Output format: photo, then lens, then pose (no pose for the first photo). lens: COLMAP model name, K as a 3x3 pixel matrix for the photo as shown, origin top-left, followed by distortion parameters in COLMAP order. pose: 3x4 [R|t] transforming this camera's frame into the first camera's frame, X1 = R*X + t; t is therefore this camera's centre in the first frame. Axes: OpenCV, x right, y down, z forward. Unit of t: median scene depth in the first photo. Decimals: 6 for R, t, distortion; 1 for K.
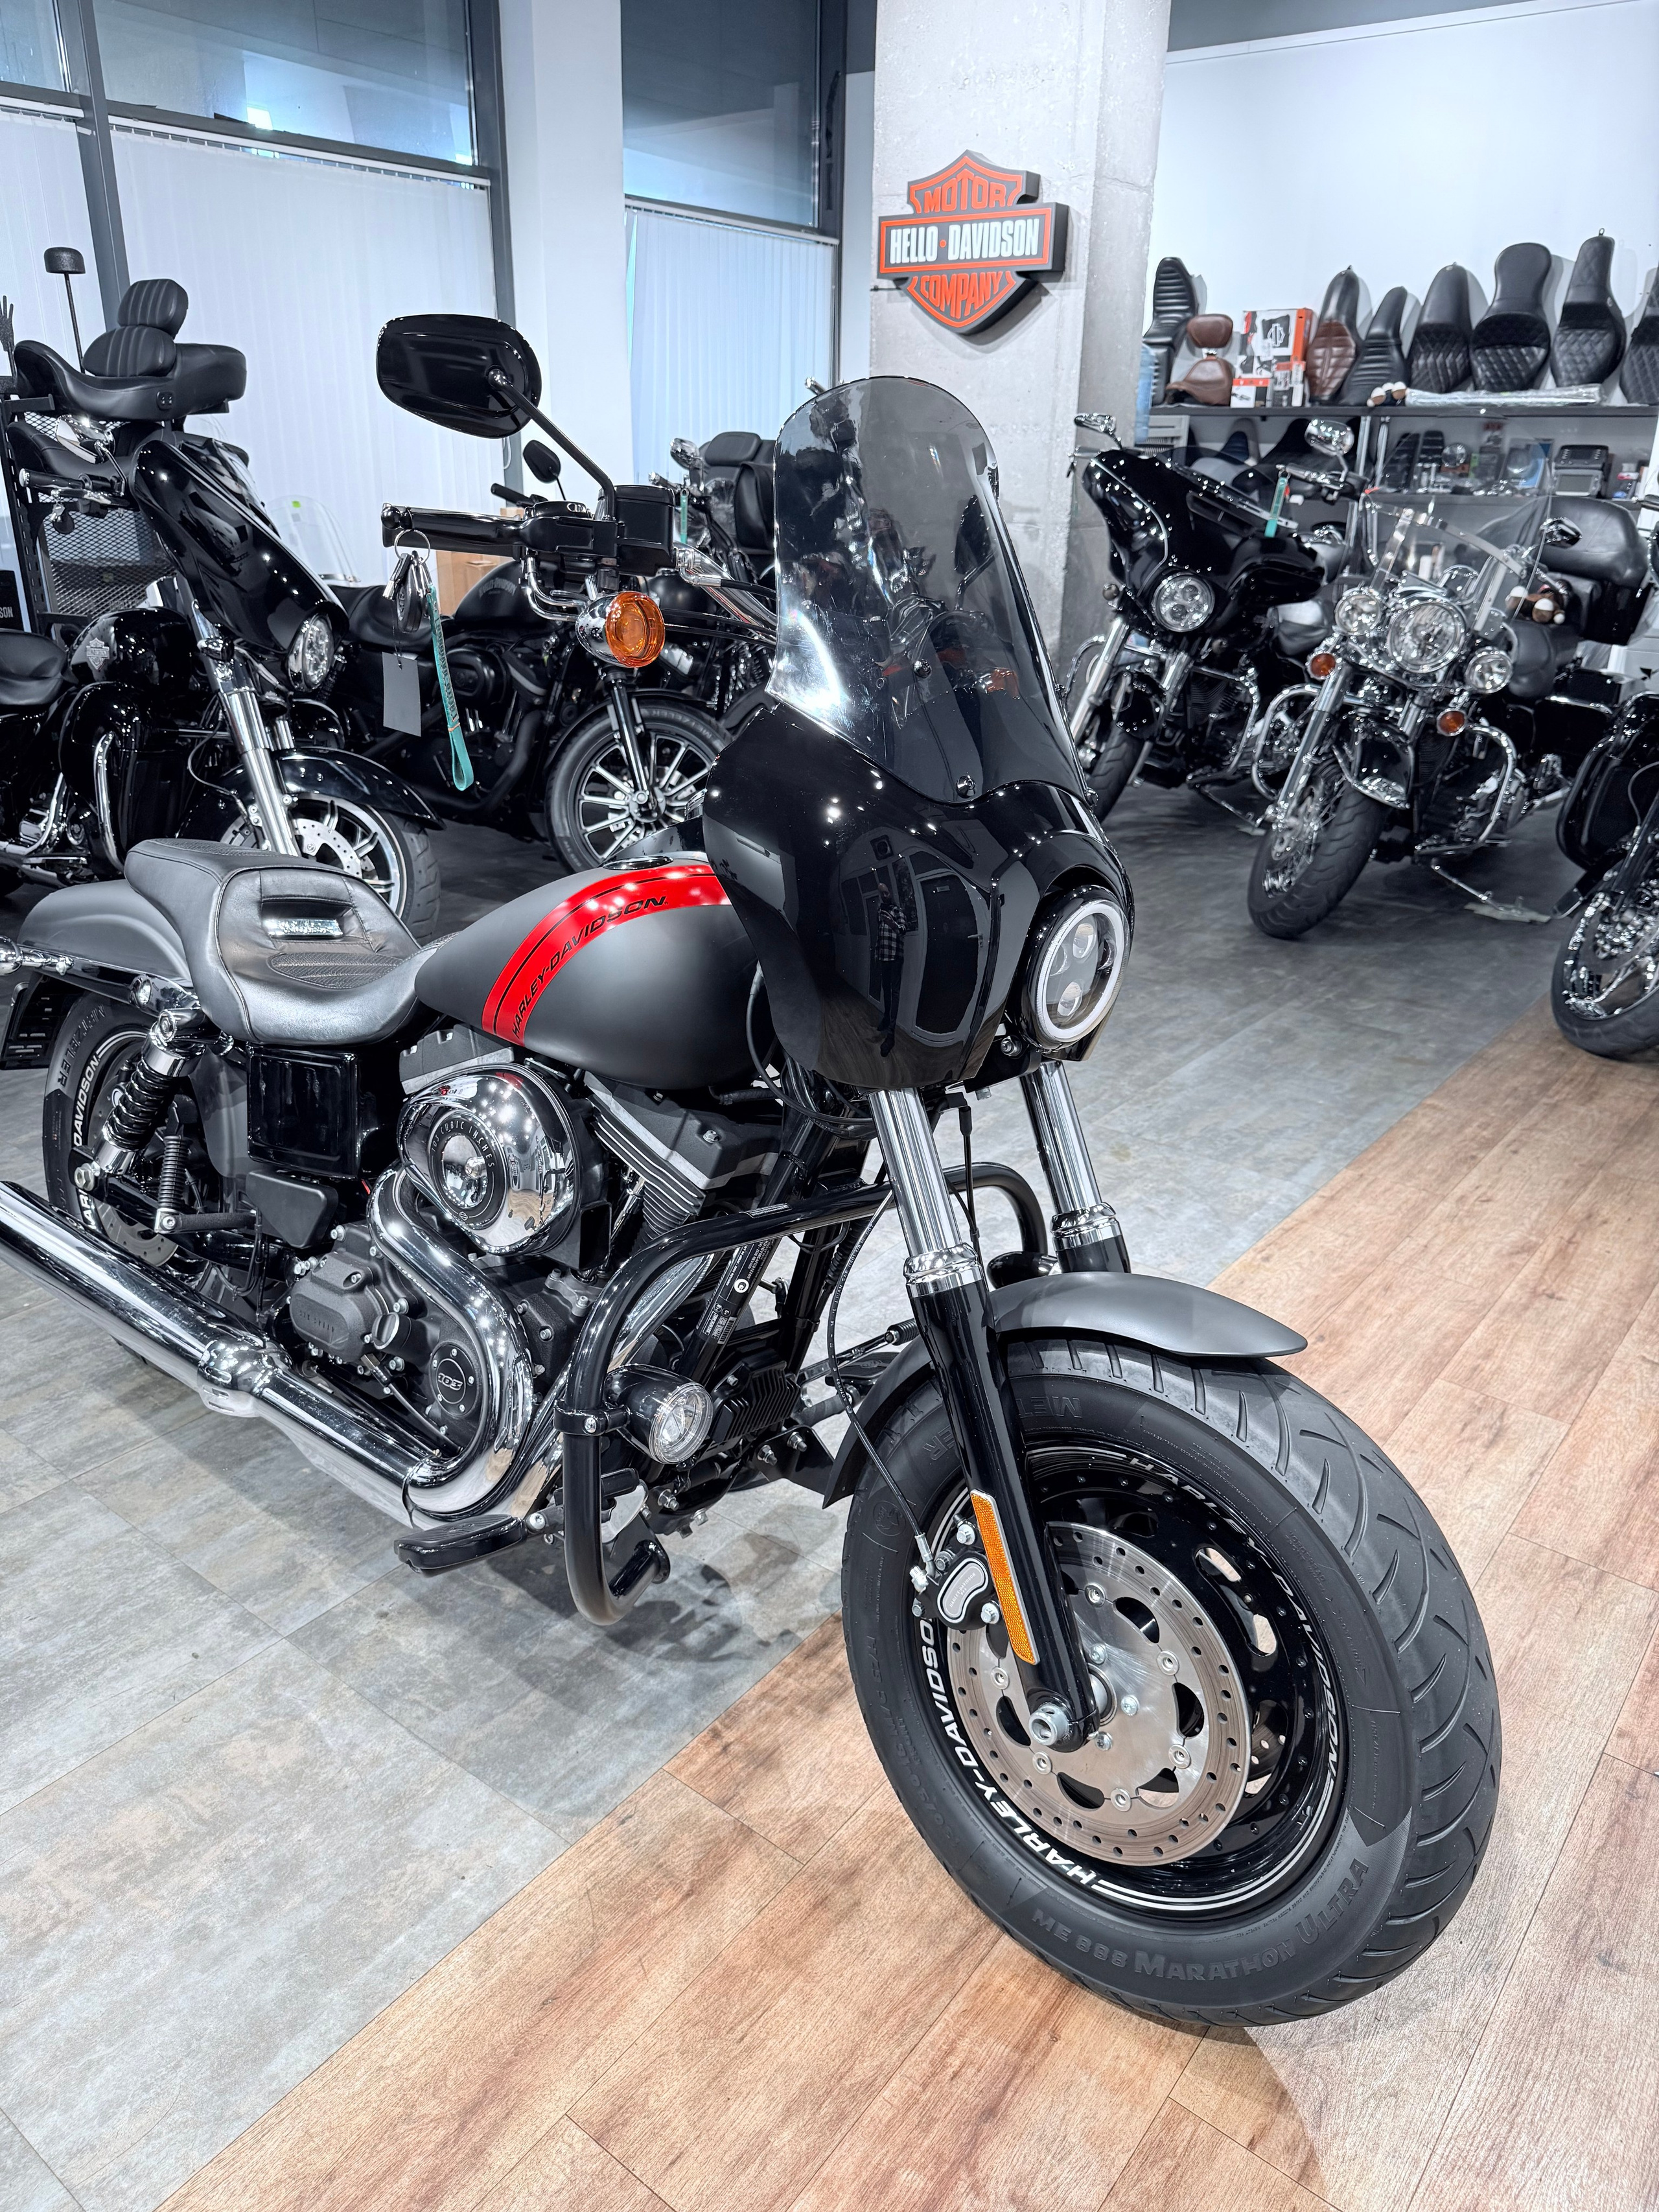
lens RADIAL K [[1576.2, 0, 809.9], [0, 1576.2, 1113.4], [0, 0, 1]] dist [0.110562, -0.176112]
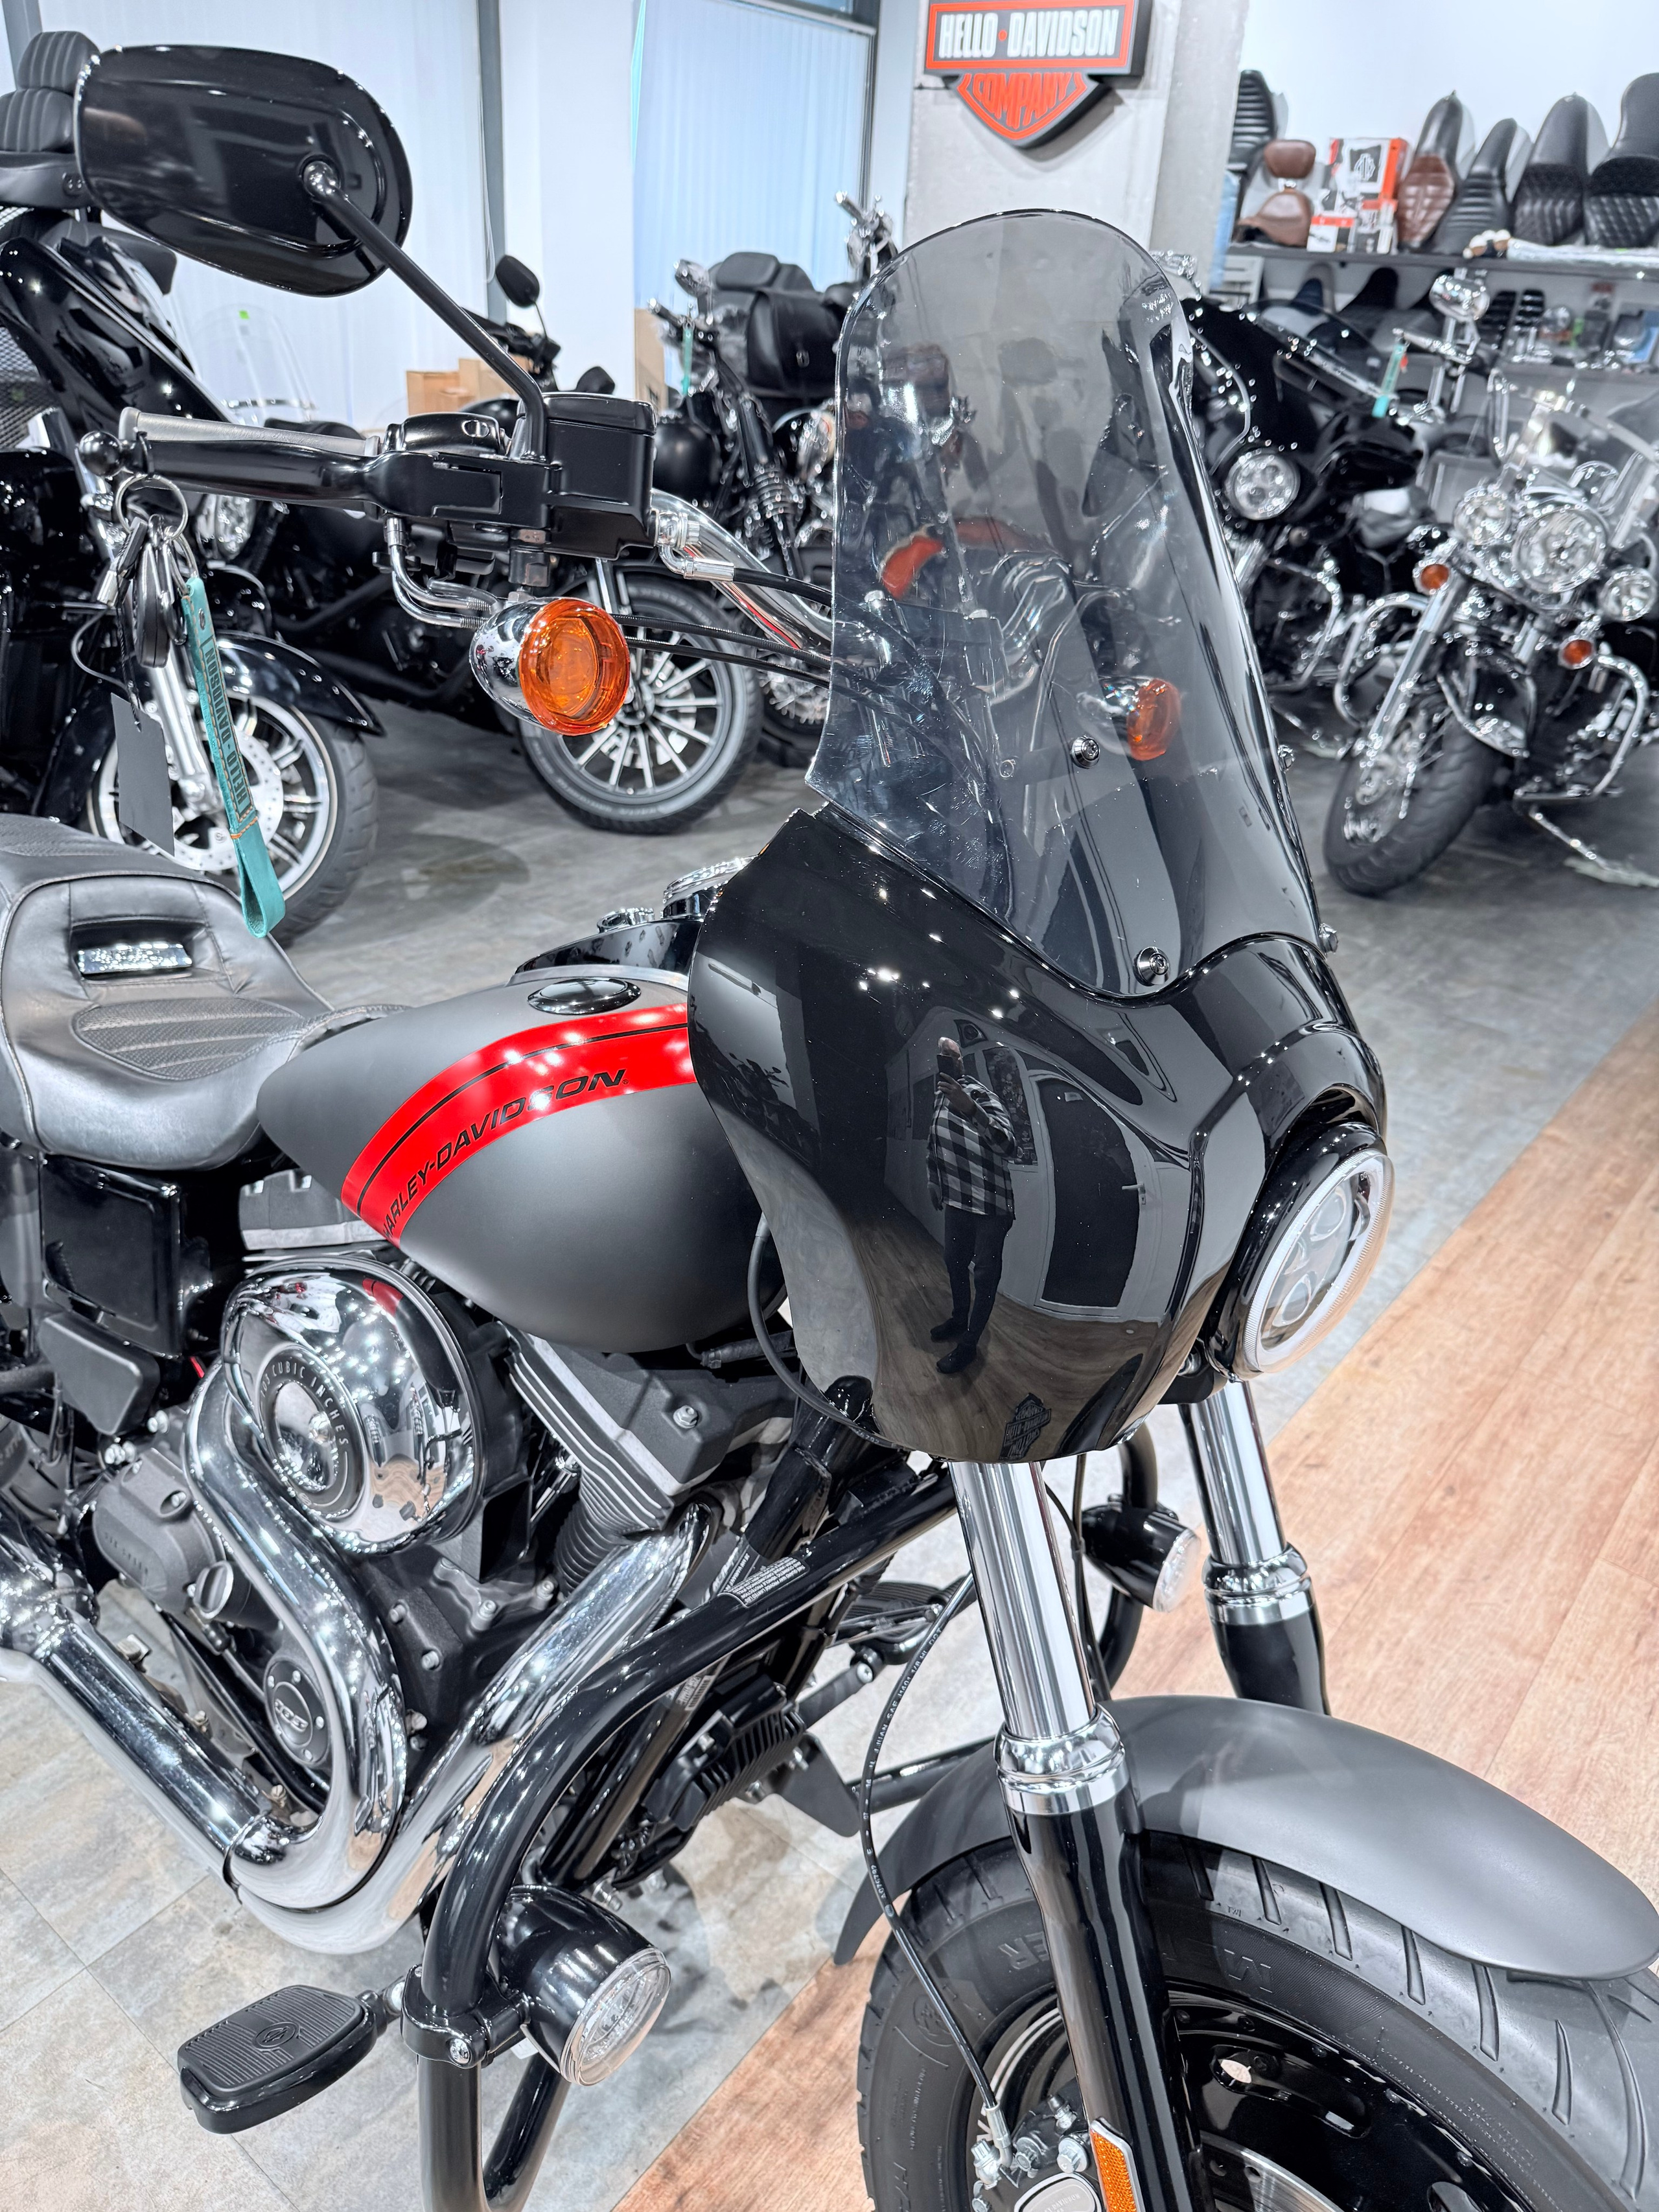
lens RADIAL K [[1569.2, 0, 819.1], [0, 1569.2, 1104.9], [0, 0, 1]] dist [0.022504, -0.032617]
pose [[0.999070, 0.039120, 0.018149, -0.009554], [-0.040685, 0.994563, 0.095860, -0.067011], [-0.014300, -0.096509, 0.995229, 0.142634]]
